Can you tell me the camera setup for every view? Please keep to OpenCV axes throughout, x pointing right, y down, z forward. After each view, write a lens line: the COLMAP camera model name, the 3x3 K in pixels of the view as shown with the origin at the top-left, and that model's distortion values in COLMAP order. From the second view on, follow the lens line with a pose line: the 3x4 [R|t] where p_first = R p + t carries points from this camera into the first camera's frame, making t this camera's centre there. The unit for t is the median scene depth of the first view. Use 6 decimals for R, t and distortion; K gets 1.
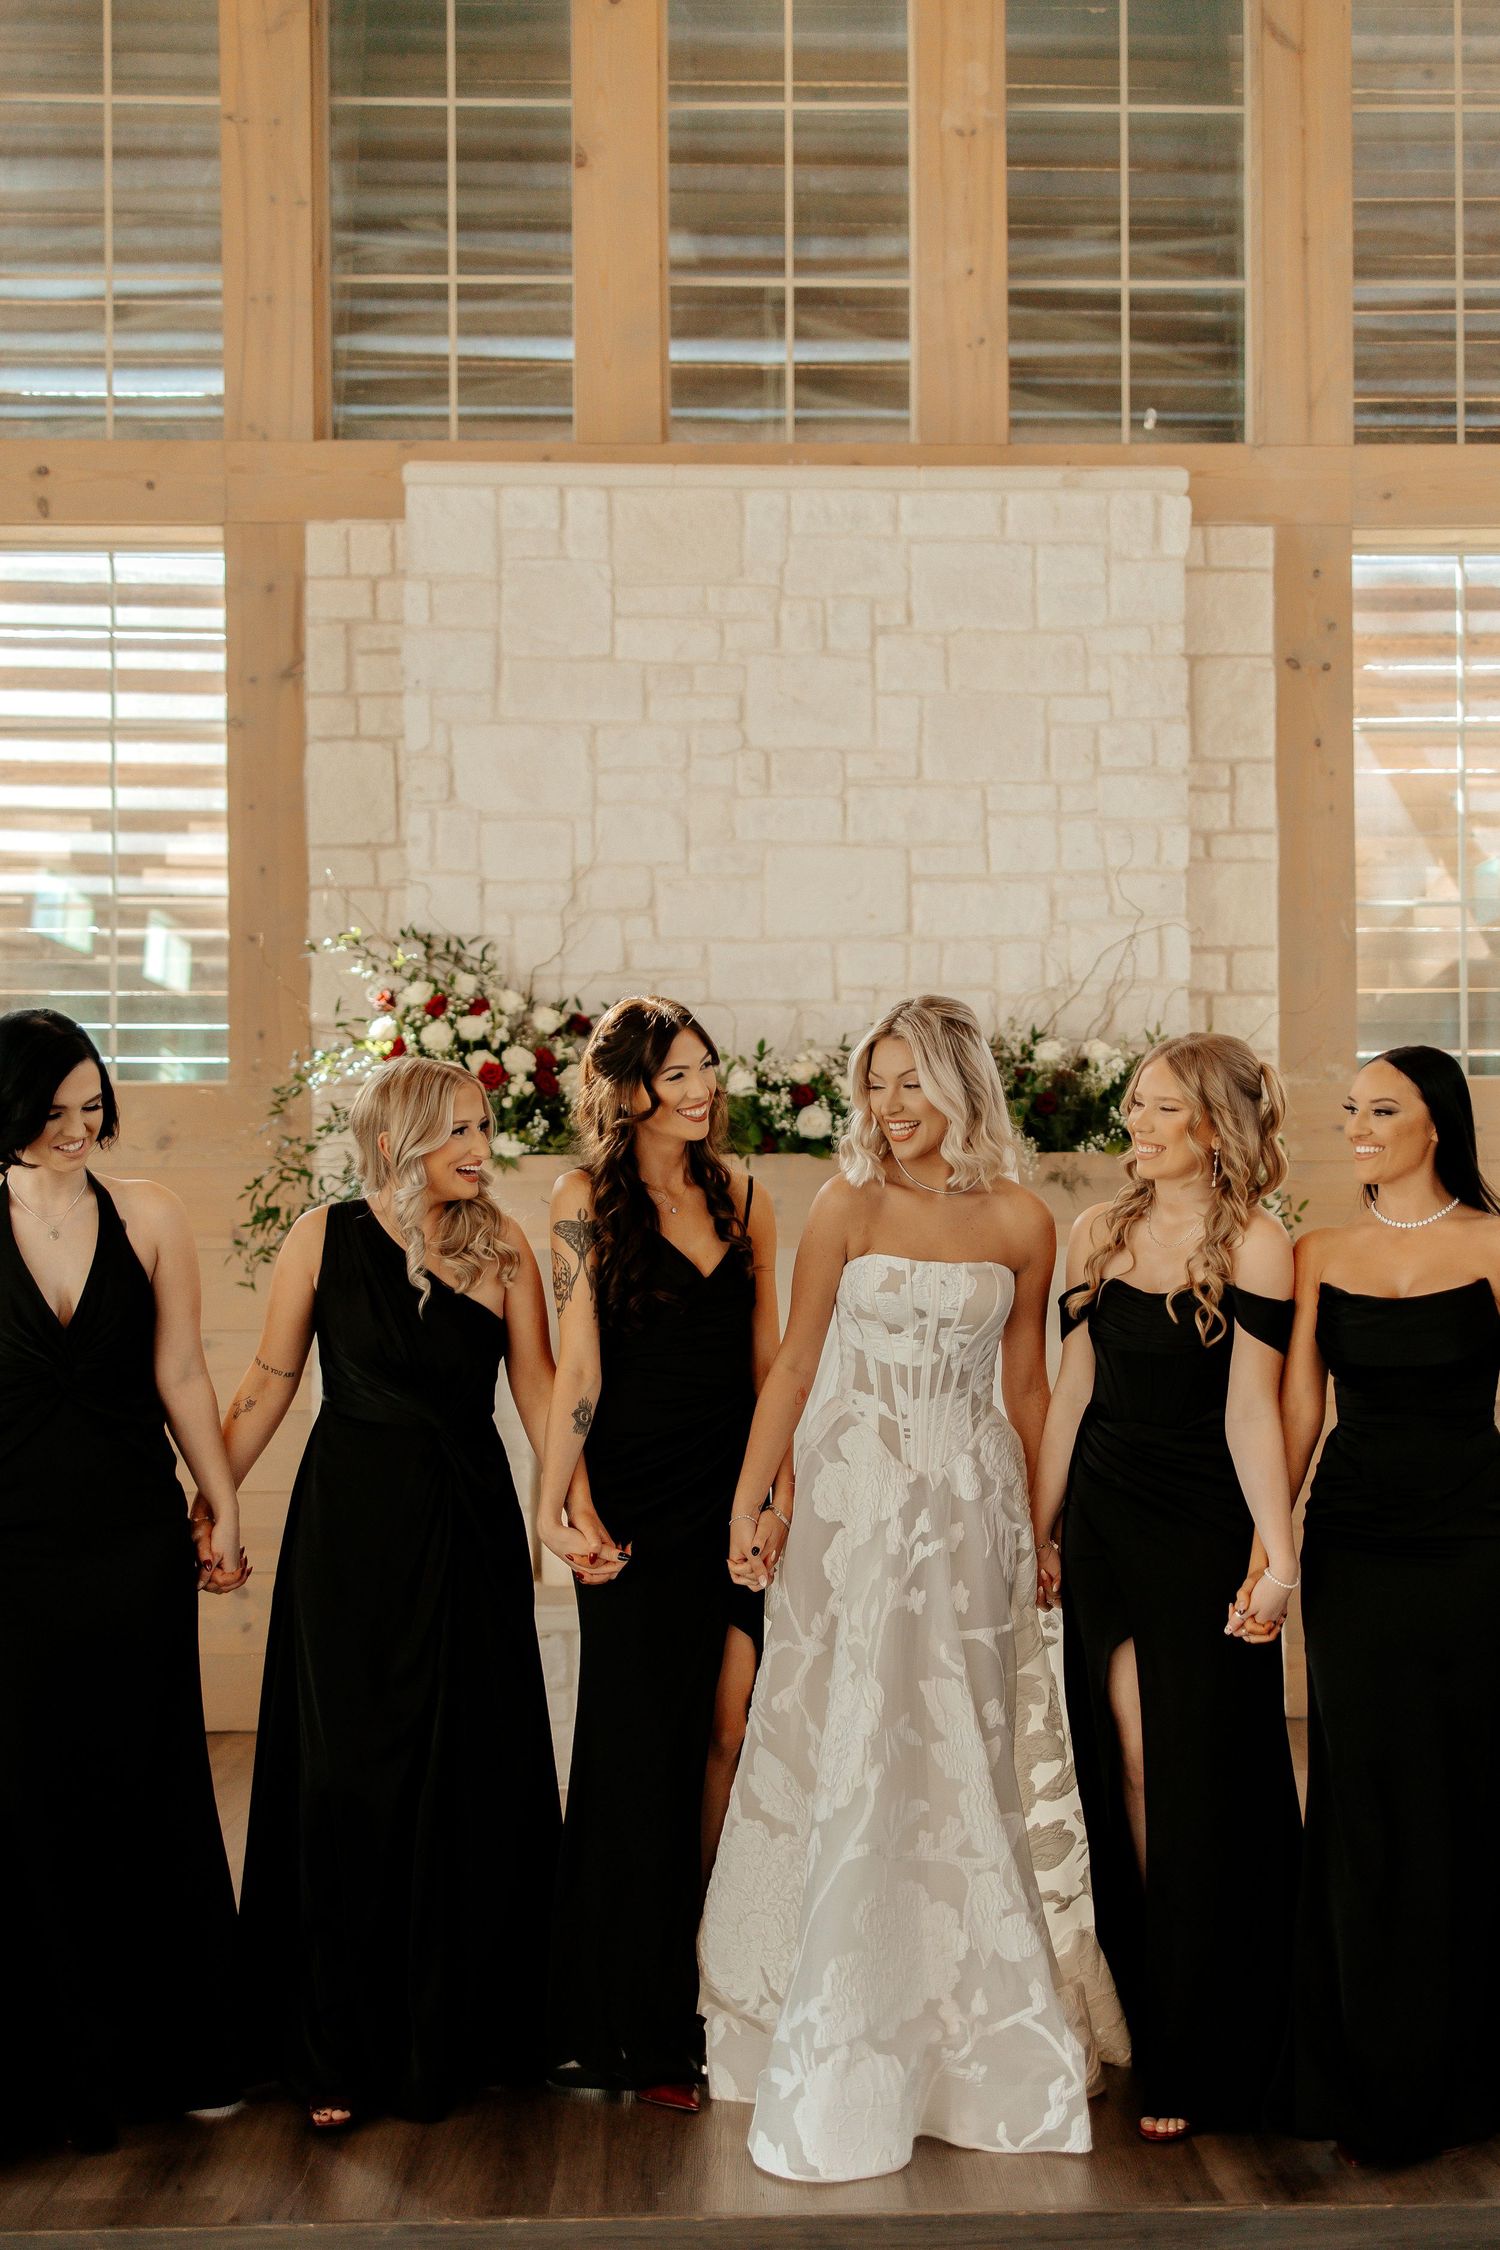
lens RADIAL K [[2498.0, 0, 810.9], [0, 2498.0, 1222.7], [0, 0, 1]] dist [0.016484, 0.000000]
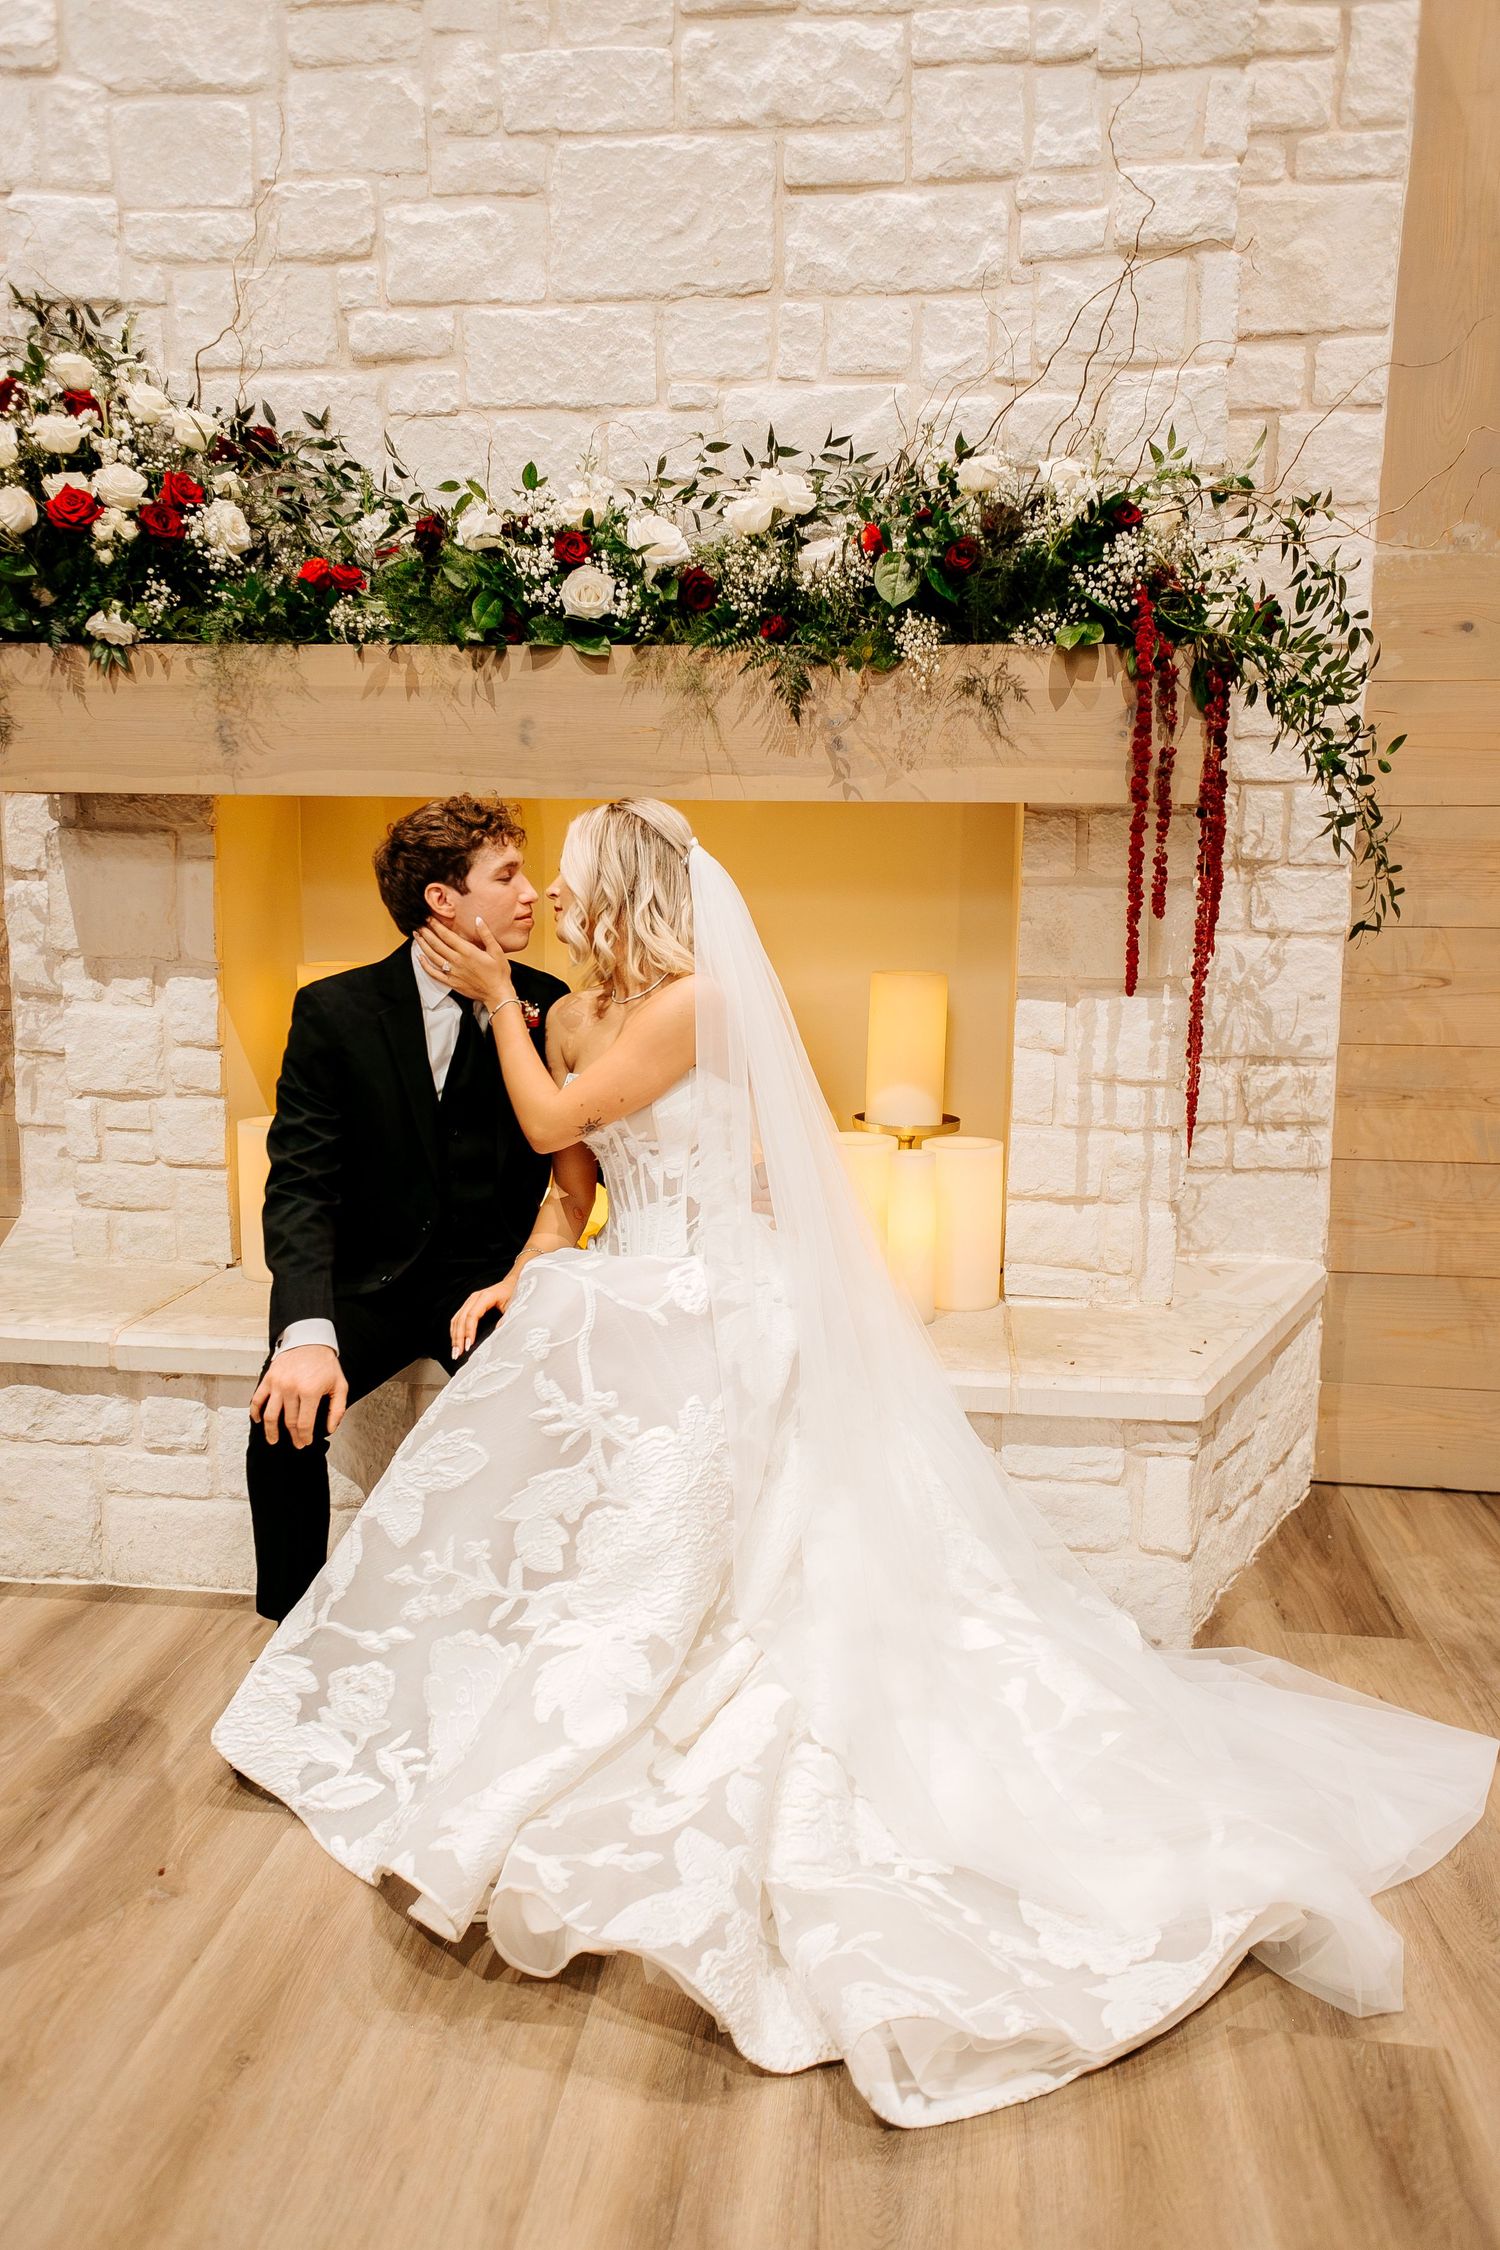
lens RADIAL K [[1710.4, 0, 751.6], [0, 1710.4, 1139.8], [0, 0, 1]] dist [0.031440, 0.008640]
pose [[0.987482, 0.047778, -0.150321, 0.107409], [-0.018065, 0.981007, 0.193131, 0.009573], [0.156694, -0.187998, 0.969590, 0.540292]]
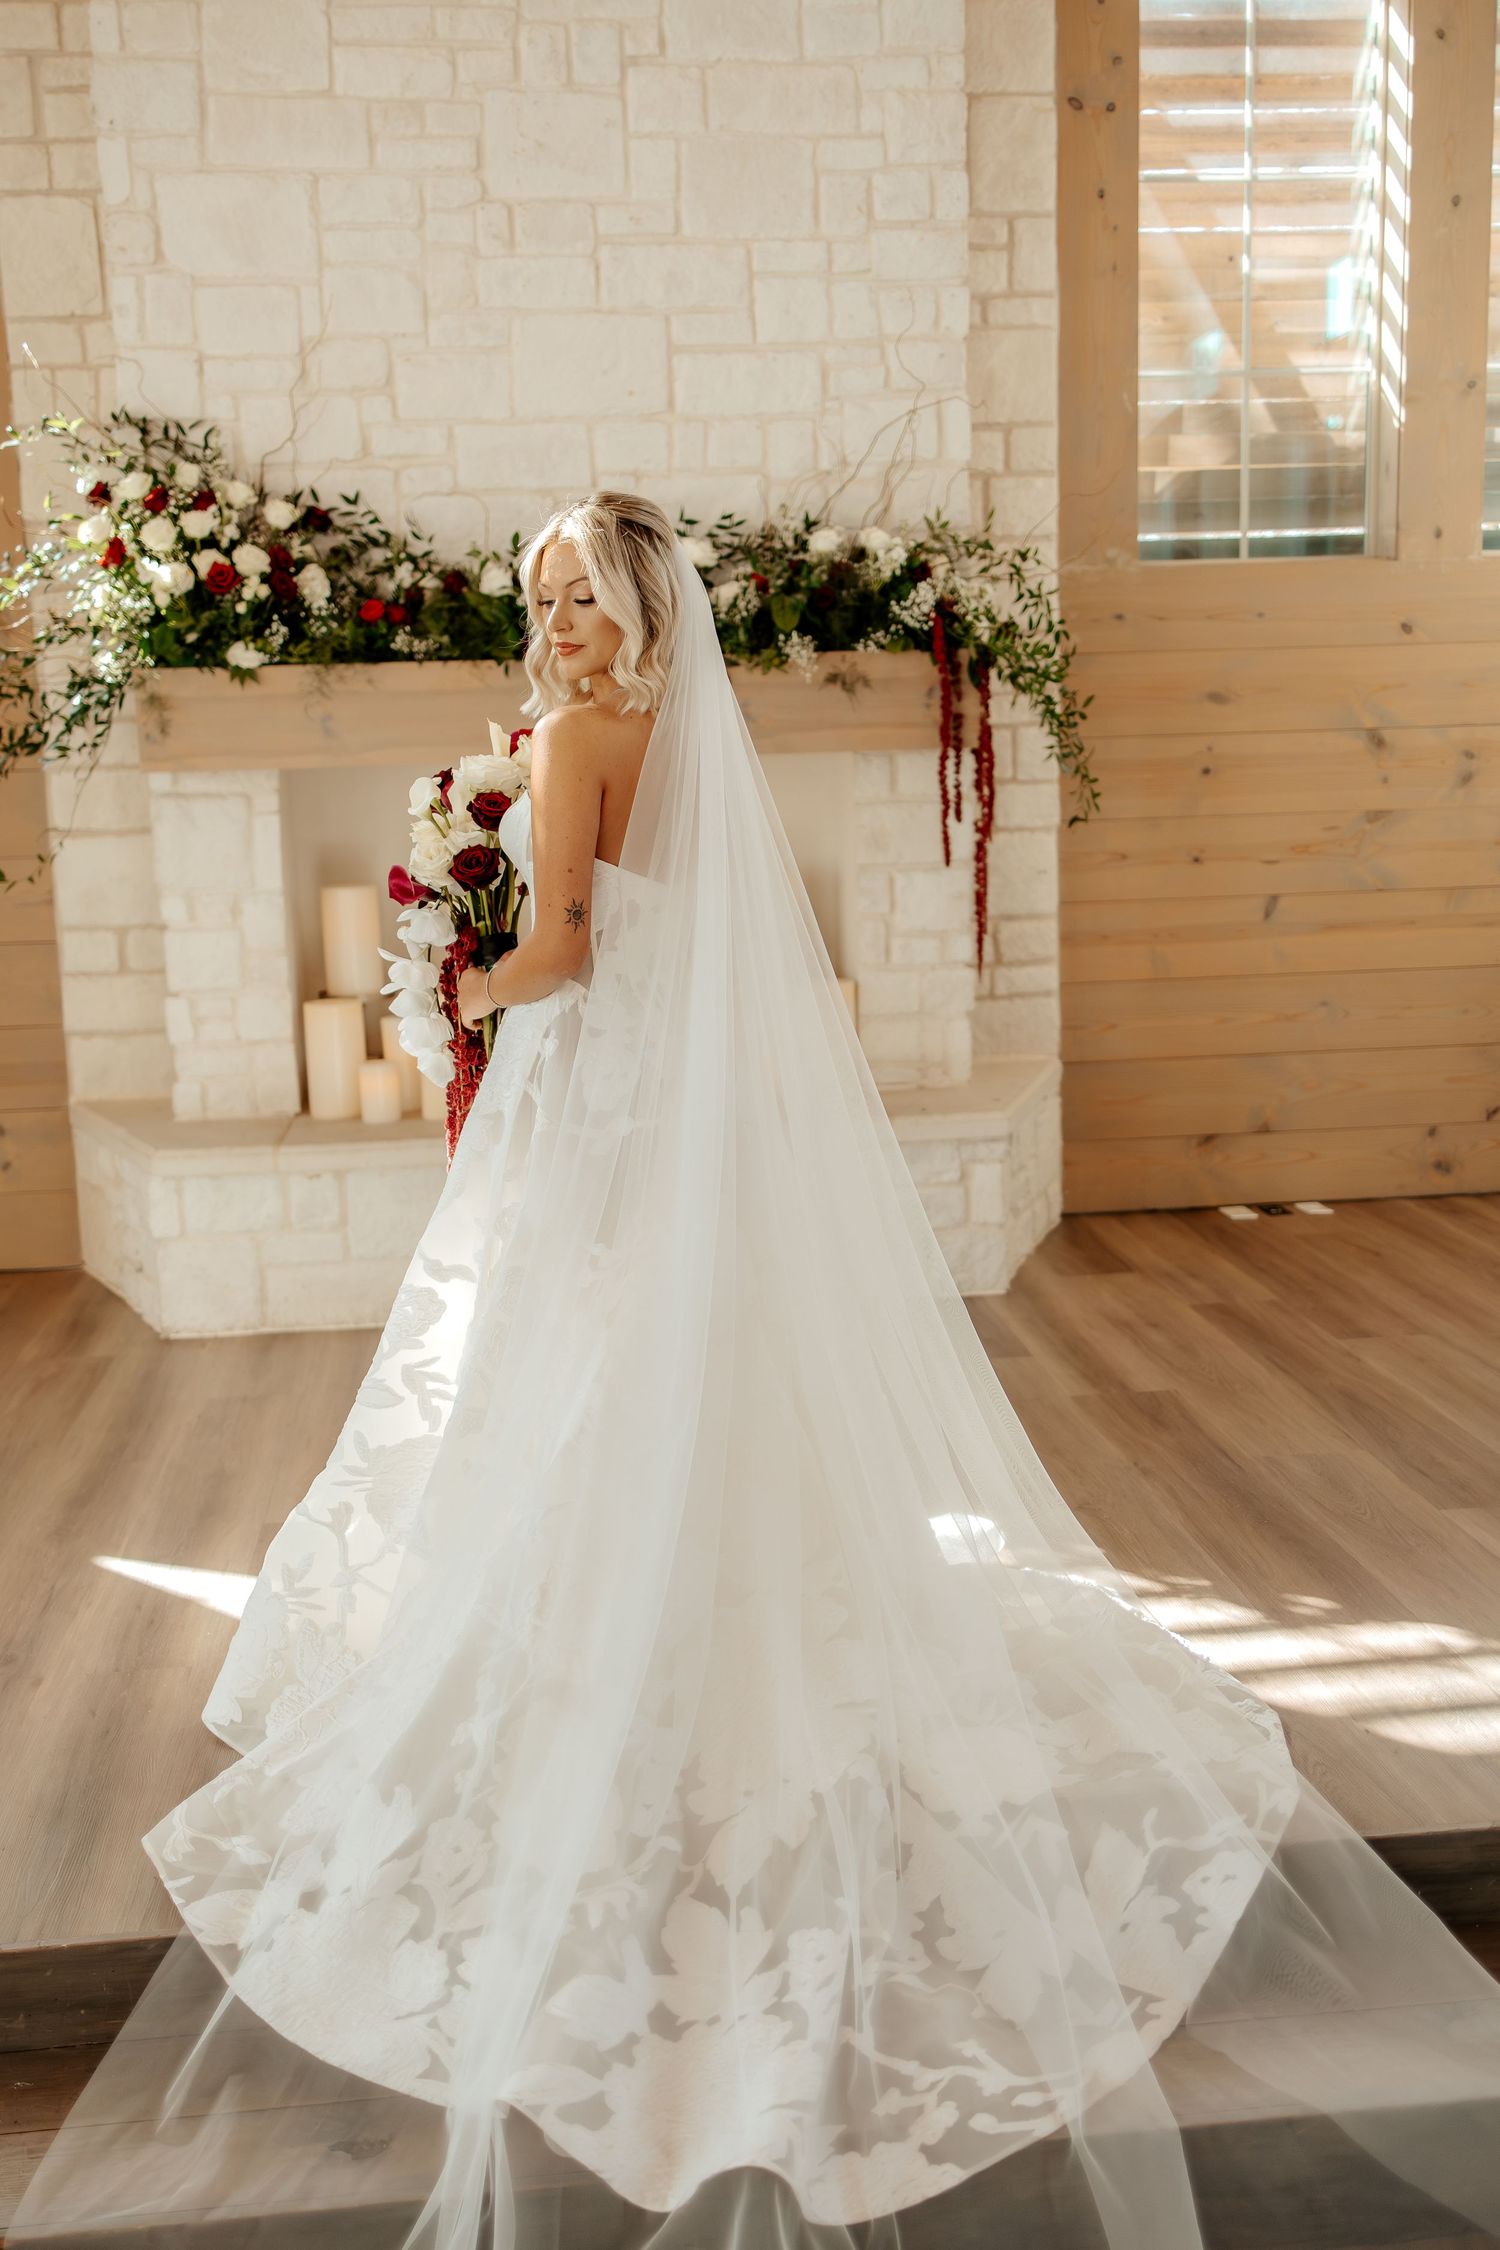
lens RADIAL K [[2247.4, 0, 738.4], [0, 2247.4, 1133.5], [0, 0, 1]] dist [-0.002147, 0.000000]
pose [[0.996773, -0.034294, 0.072574, -0.005445], [0.019644, 0.980867, 0.193686, -0.014008], [-0.077827, -0.191636, 0.978376, 0.131244]]
